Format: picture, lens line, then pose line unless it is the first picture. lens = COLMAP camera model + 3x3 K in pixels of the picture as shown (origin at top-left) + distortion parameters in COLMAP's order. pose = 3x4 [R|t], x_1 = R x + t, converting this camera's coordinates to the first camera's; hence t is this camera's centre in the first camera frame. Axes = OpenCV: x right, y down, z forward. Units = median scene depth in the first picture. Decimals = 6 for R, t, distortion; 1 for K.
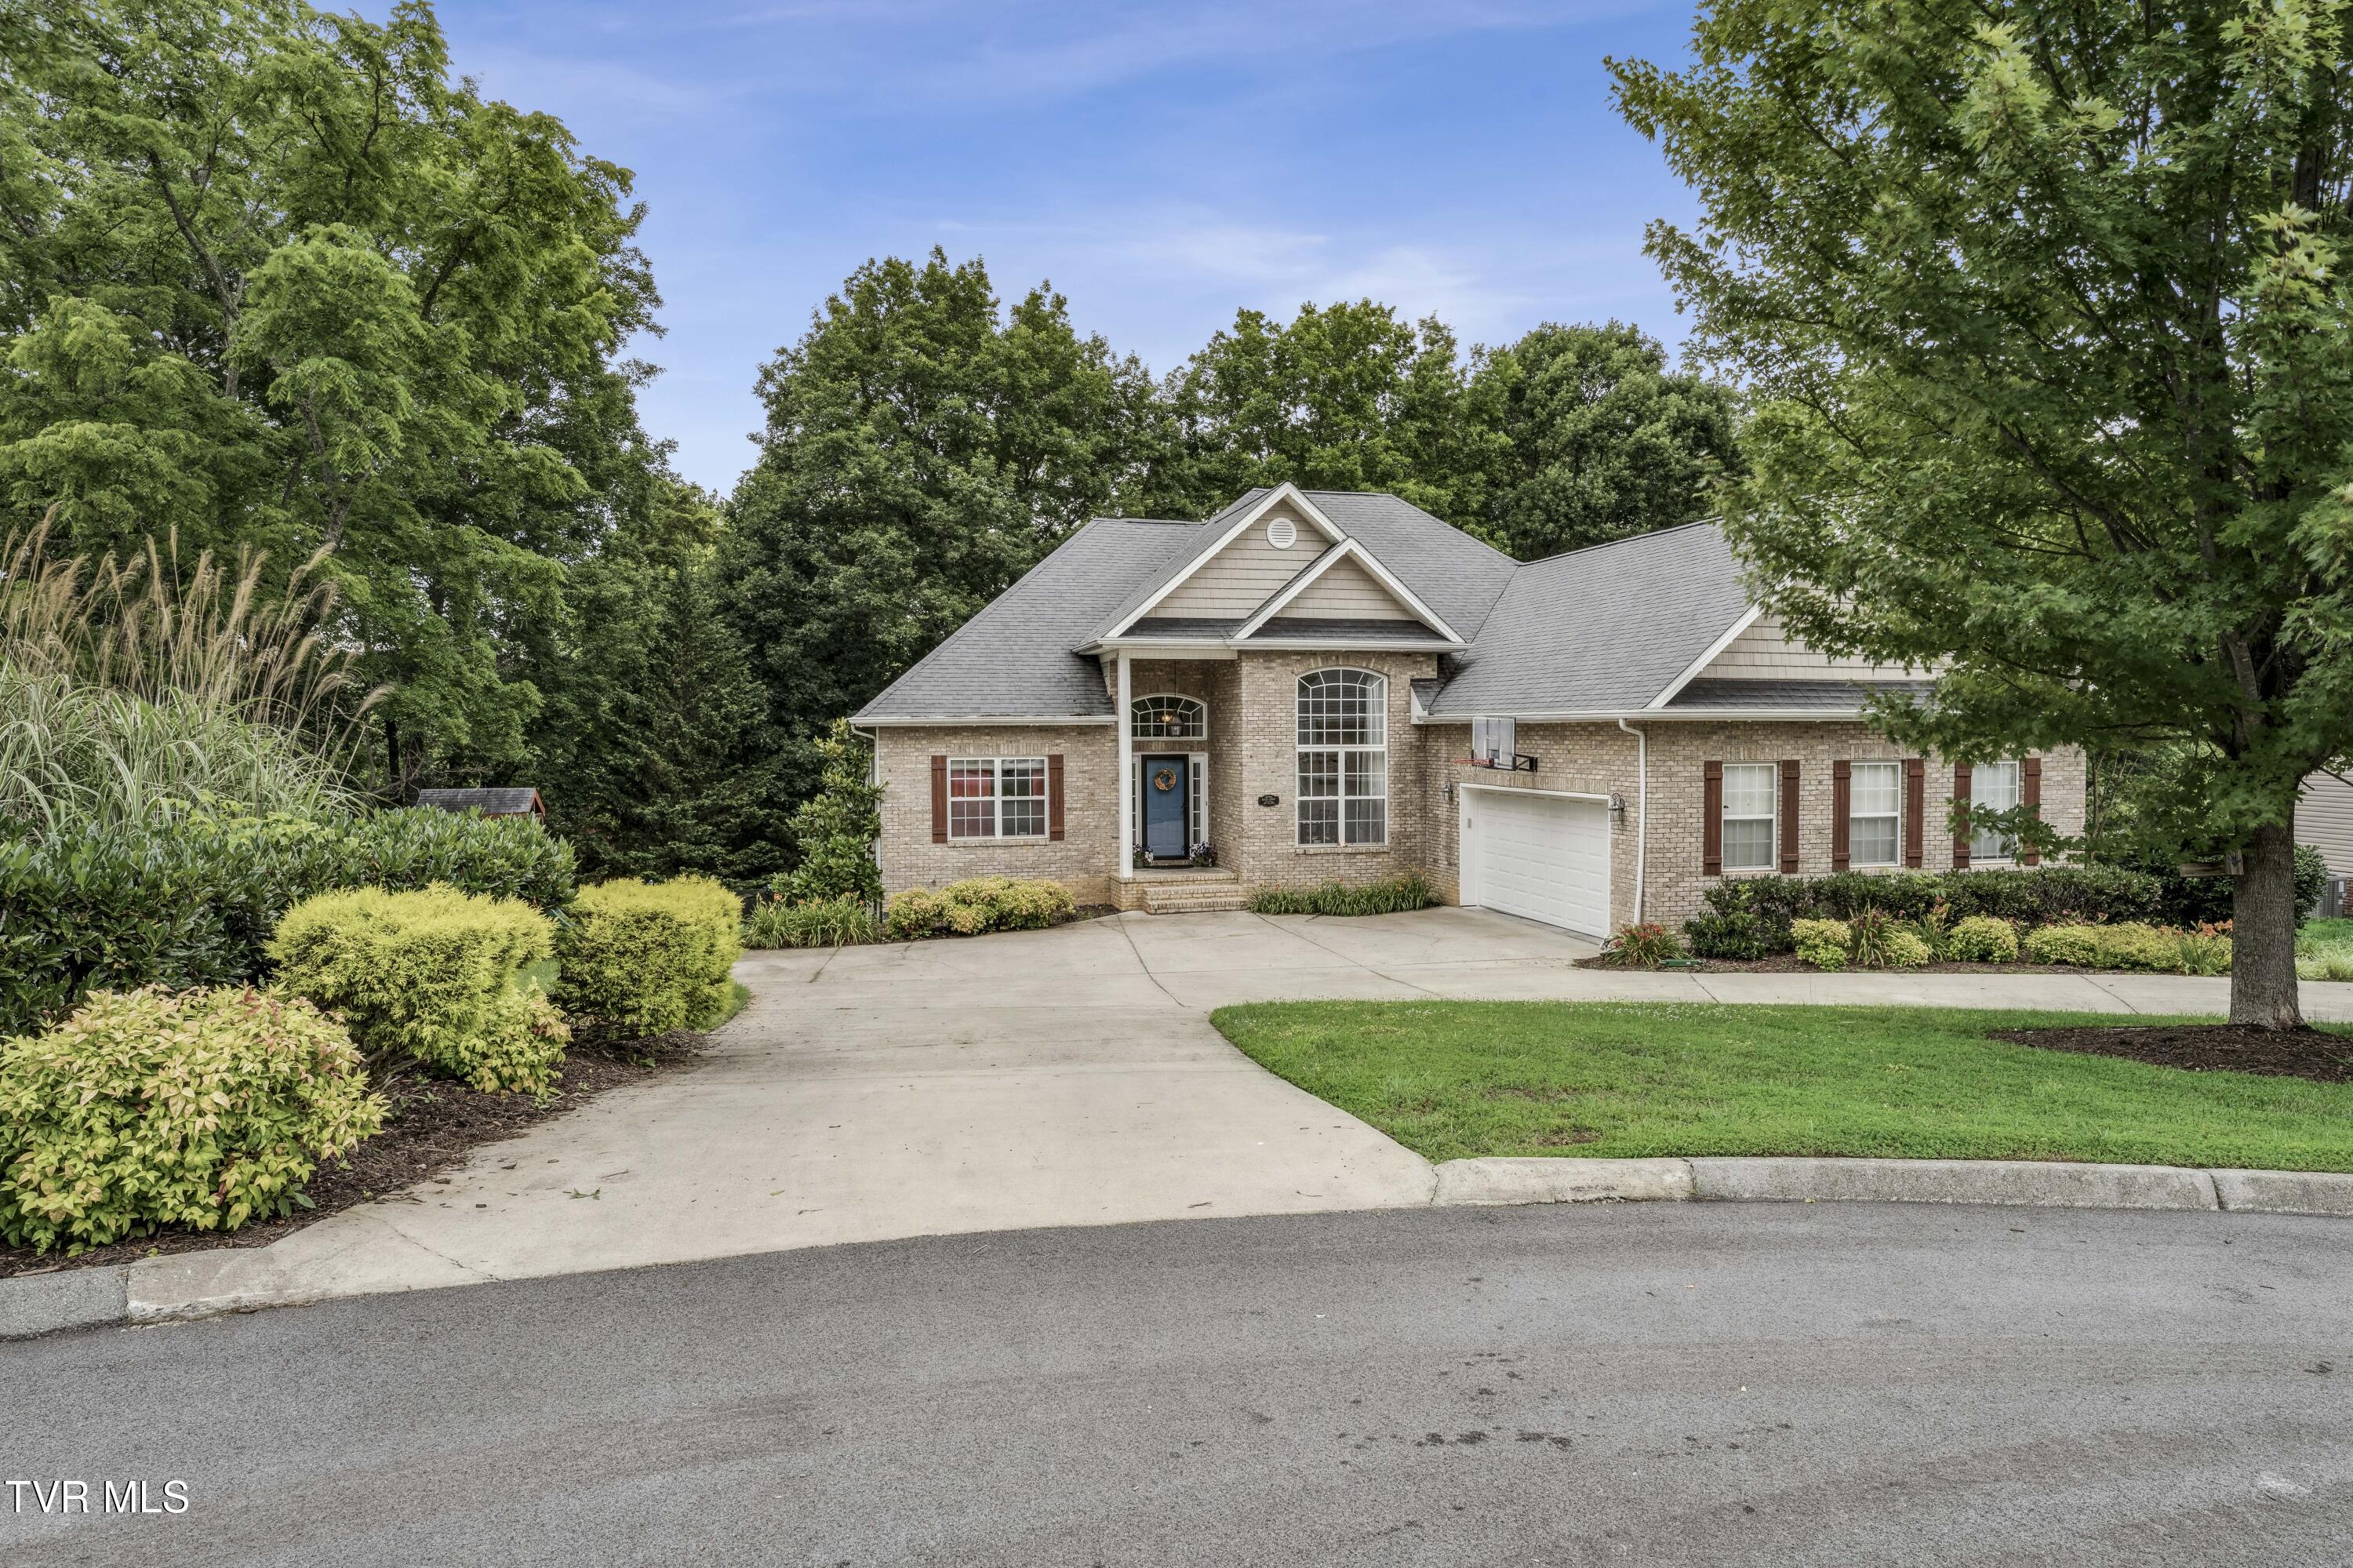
lens RADIAL K [[1368.8, 0, 1176.5], [0, 1368.8, 784.0], [0, 0, 1]] dist [-0.004082, -0.000376]
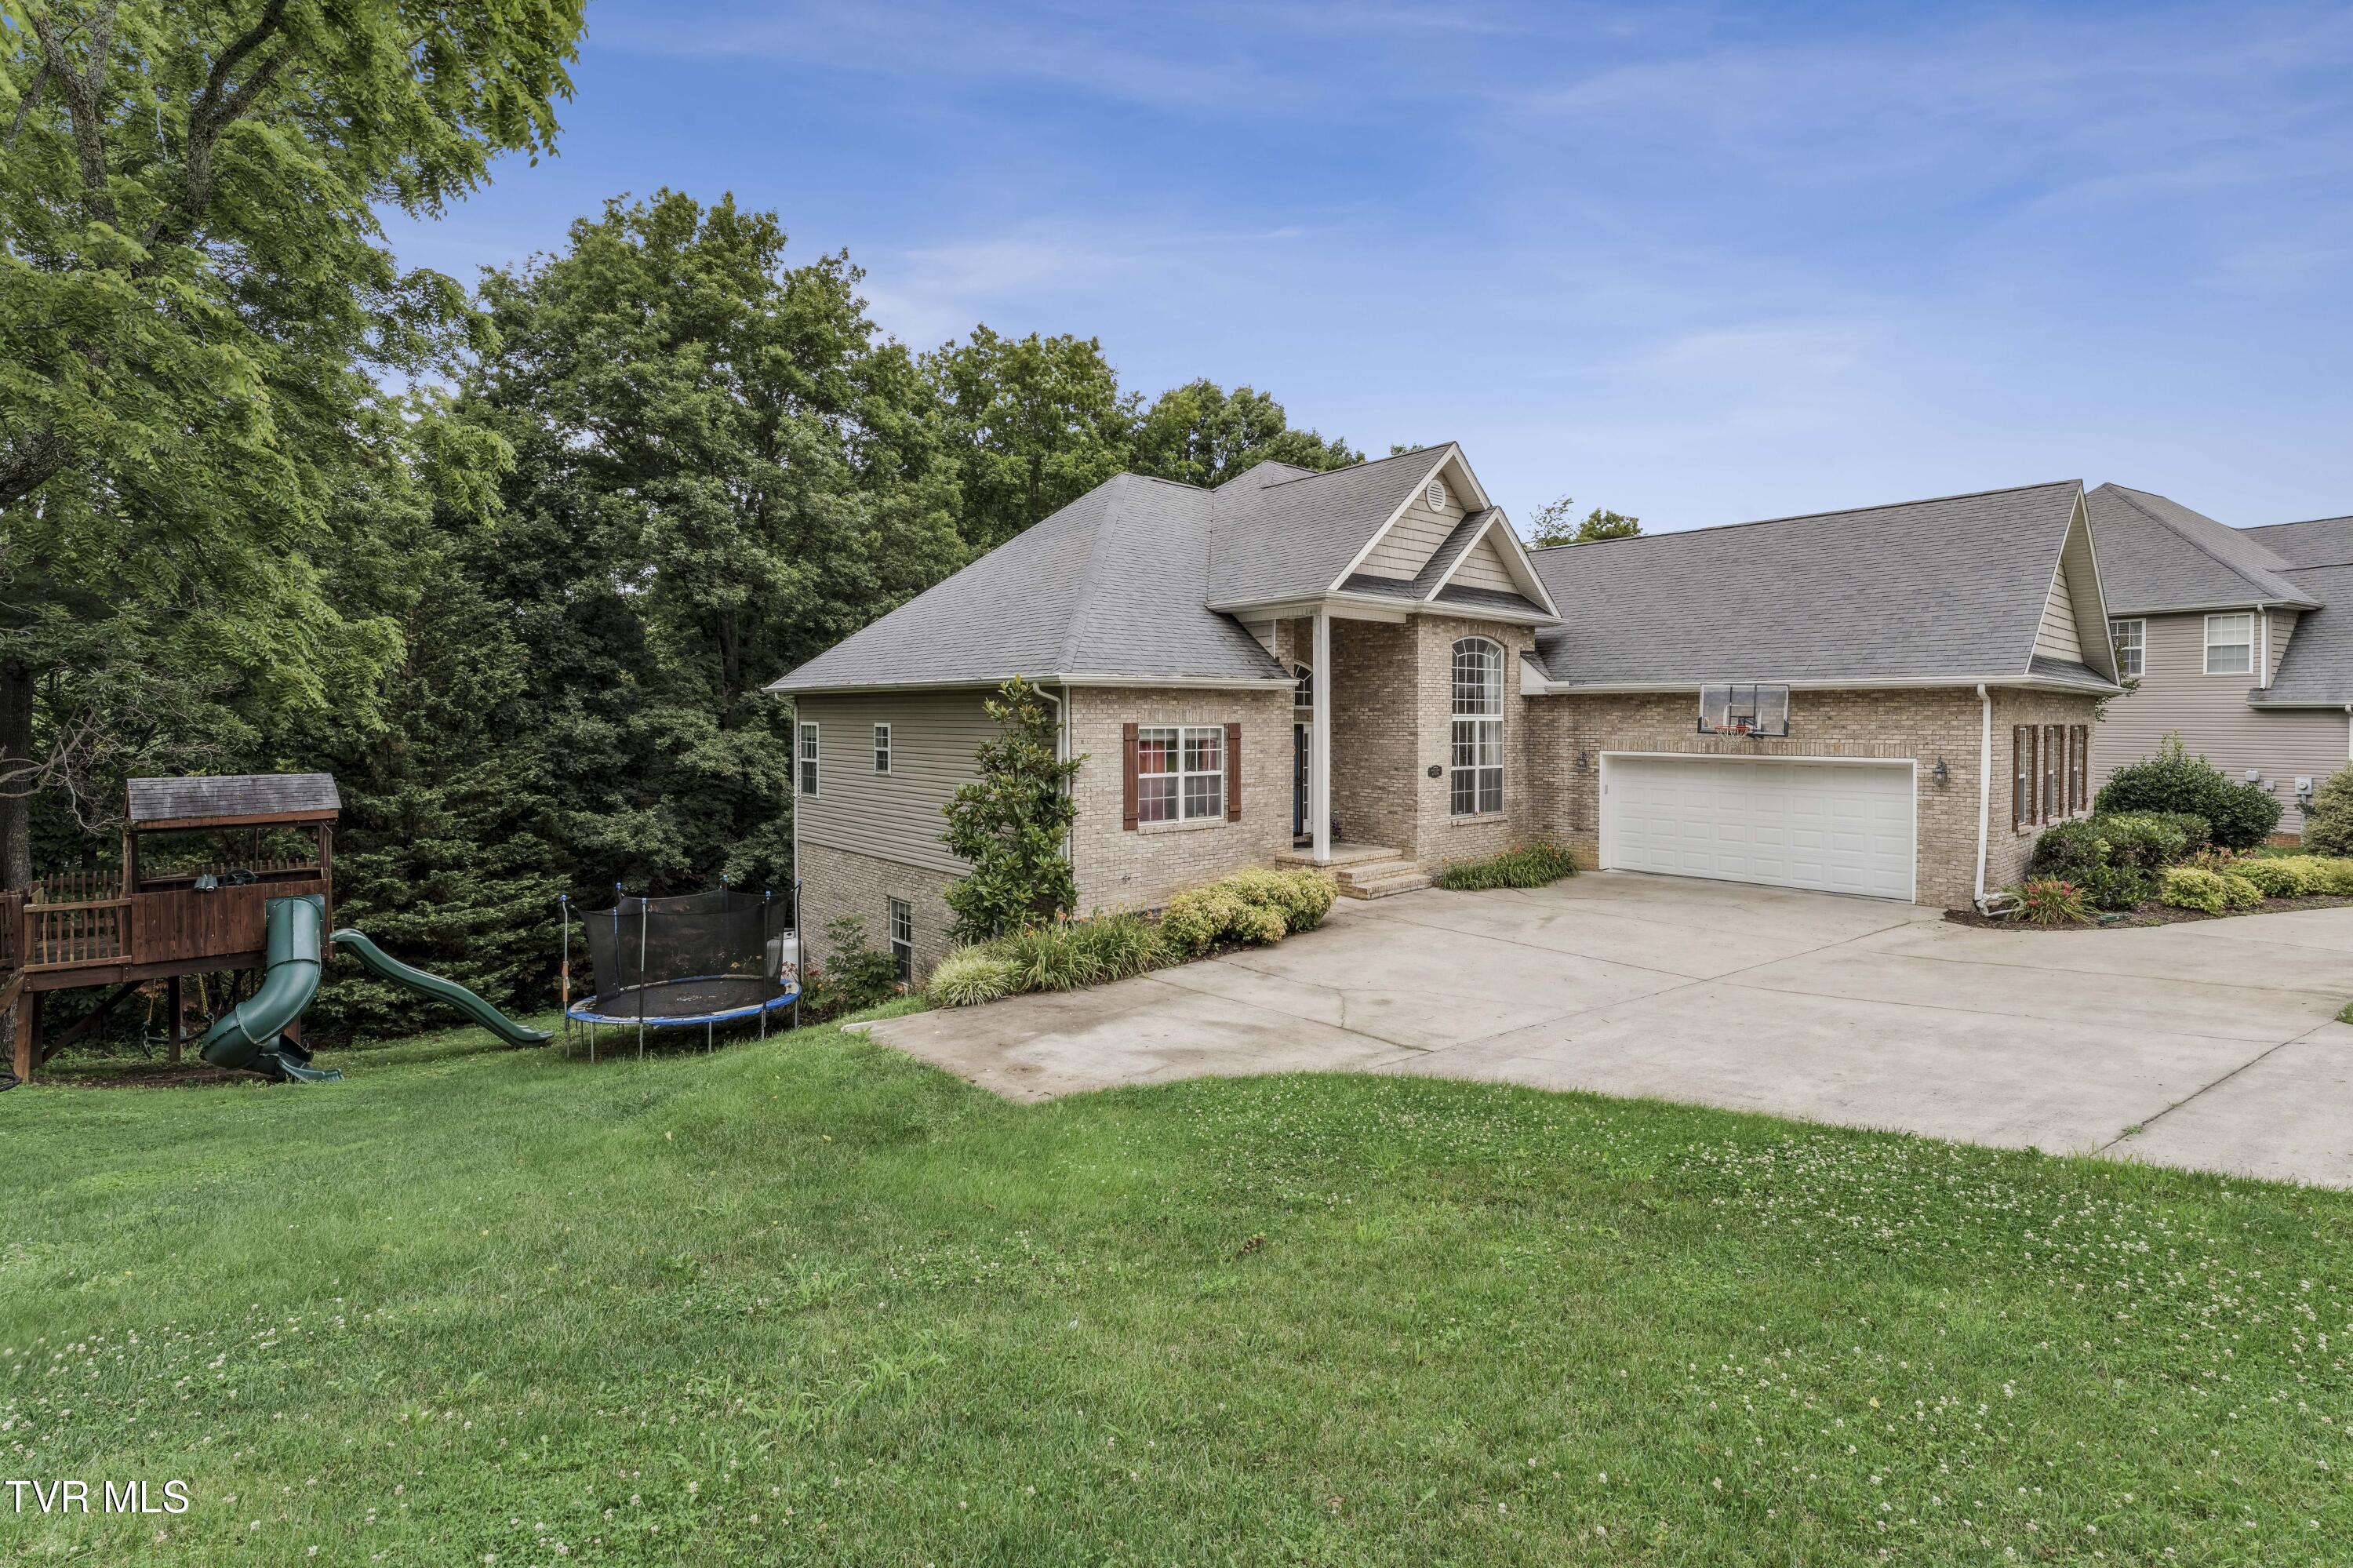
lens RADIAL K [[1069.3, 0, 1165.6], [0, 1069.3, 719.2], [0, 0, 1]] dist [0.015892, 0.000070]
pose [[0.896429, 0.004822, 0.443160, -0.433819], [0.011995, 0.999311, -0.035137, -0.000424], [-0.443024, 0.036814, 0.895754, 0.411348]]
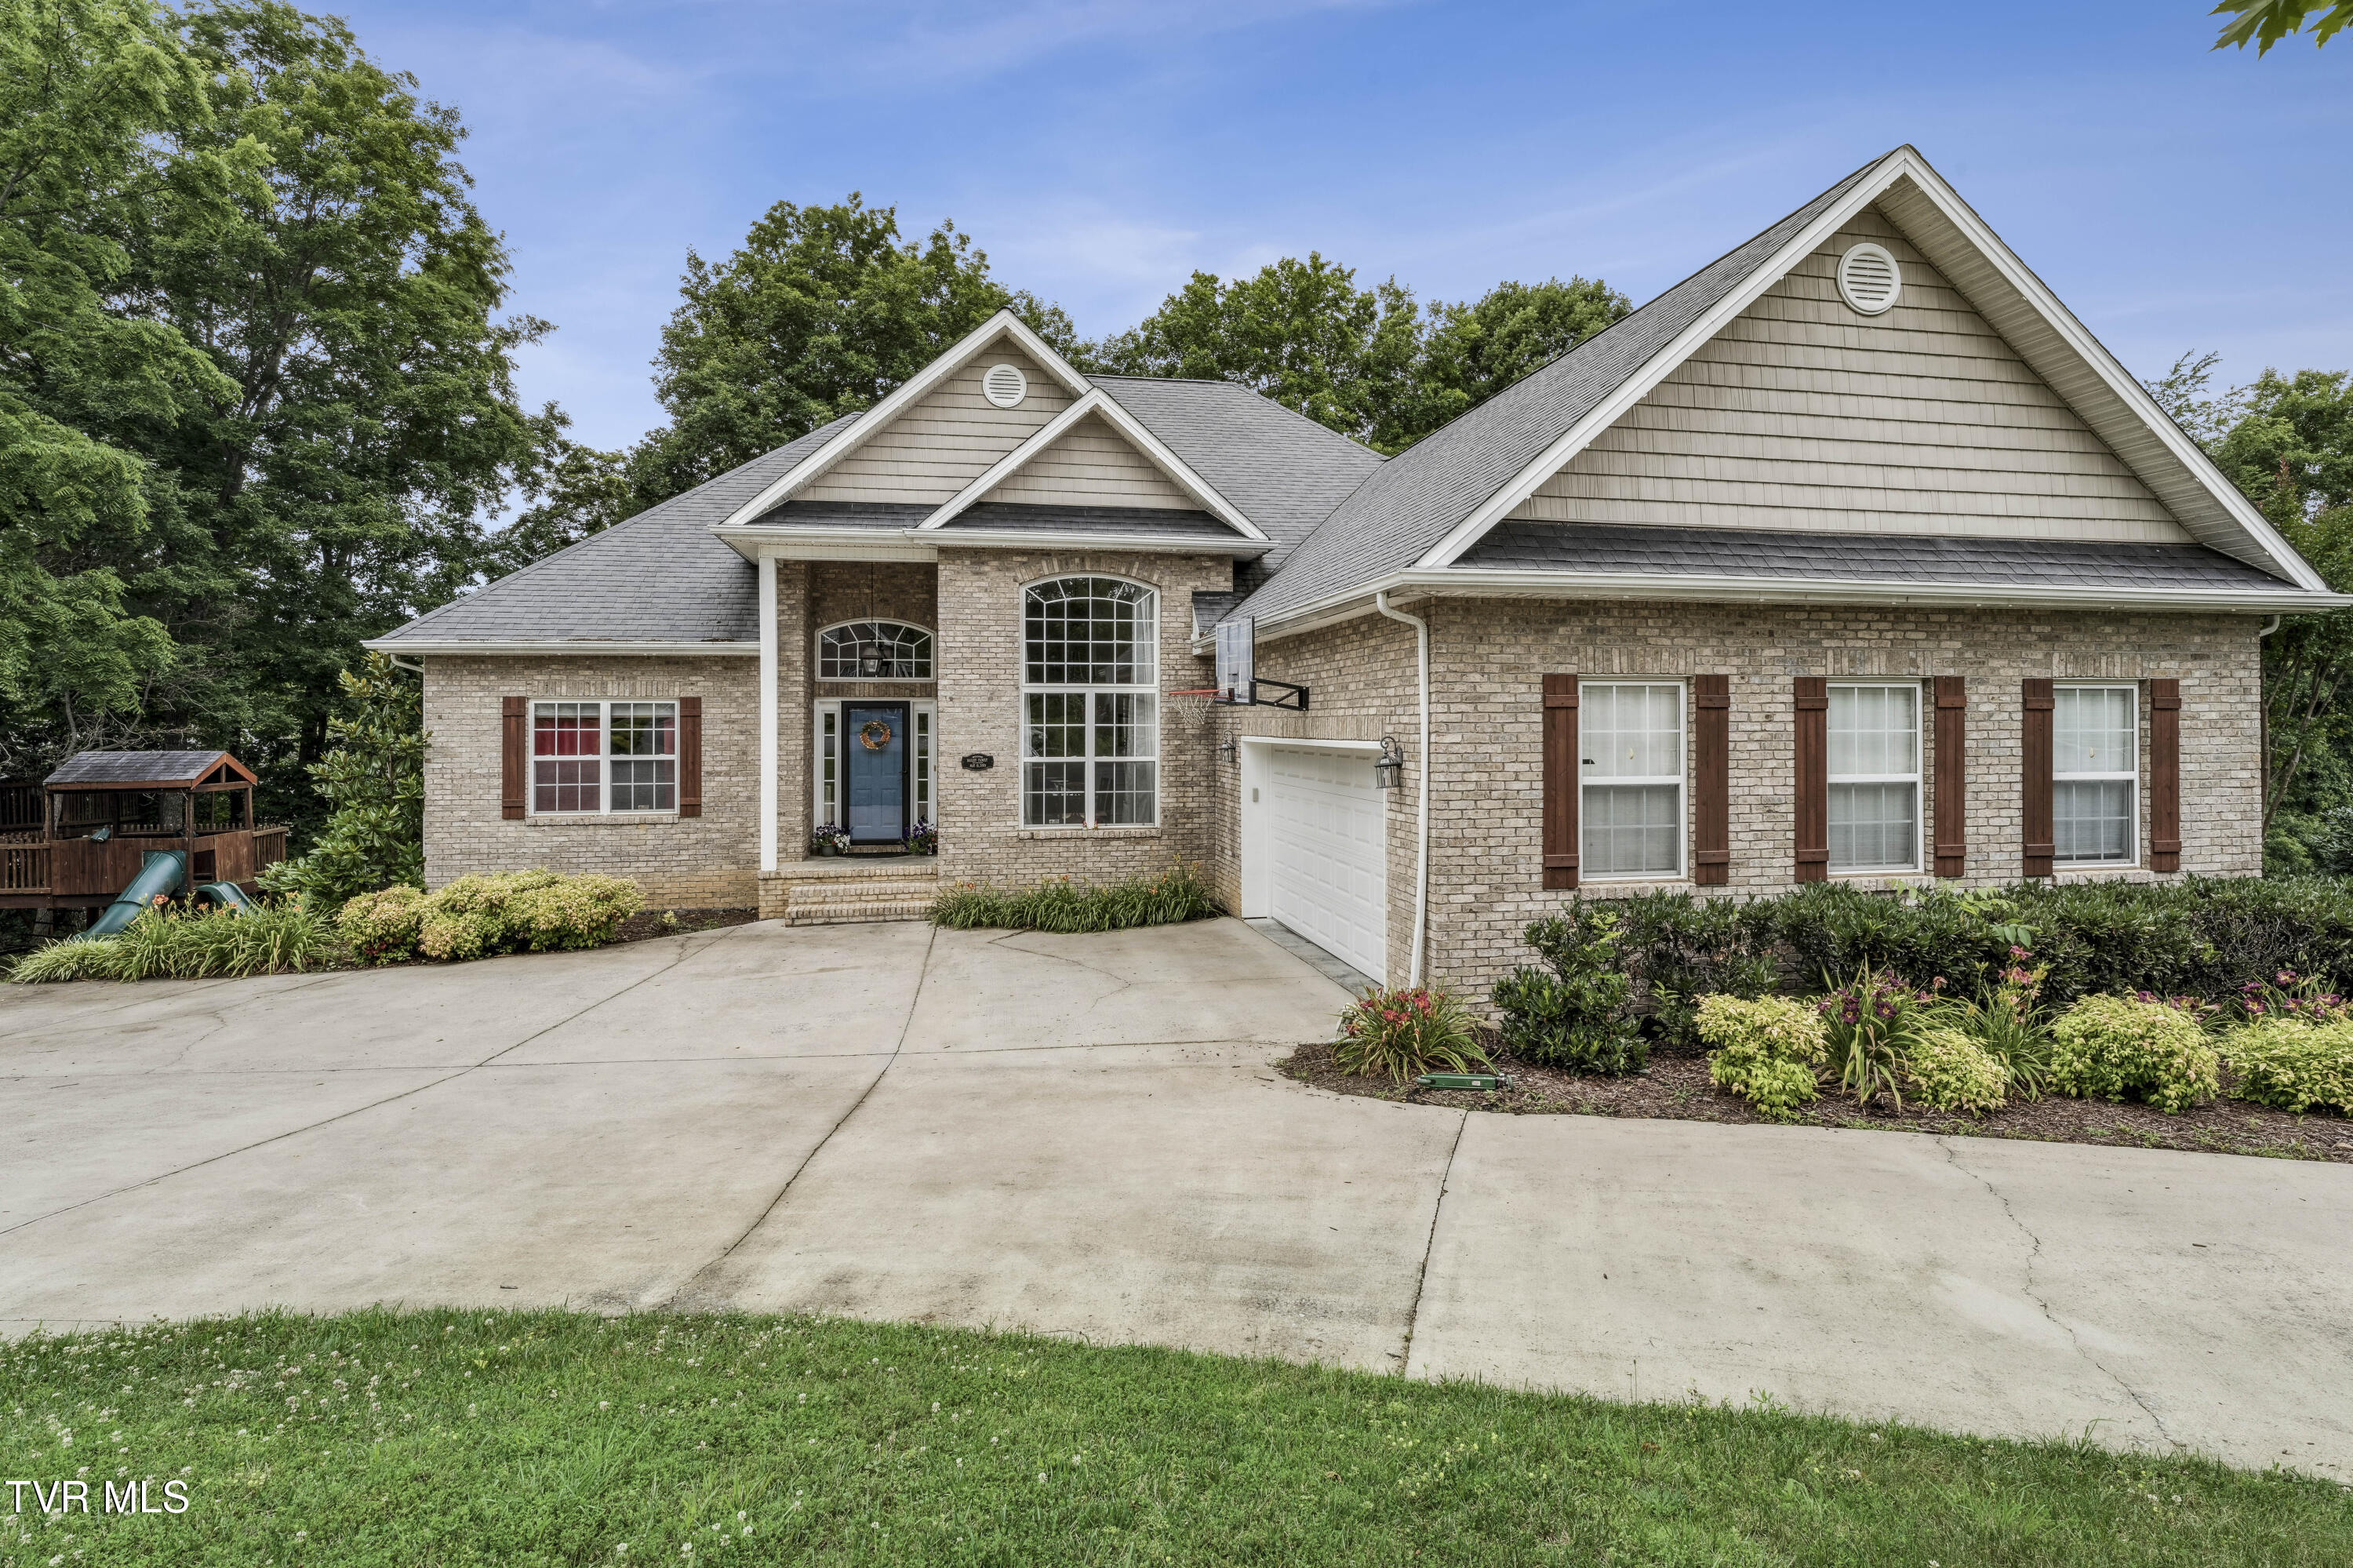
lens RADIAL K [[1197.1, 0, 1172.5], [0, 1197.1, 724.4], [0, 0, 1]] dist [-0.003852, -0.000452]
pose [[0.998495, 0.001762, -0.054814, 0.199942], [-0.003819, 0.999292, -0.037436, 0.015458], [0.054709, 0.037589, 0.997795, 0.394553]]
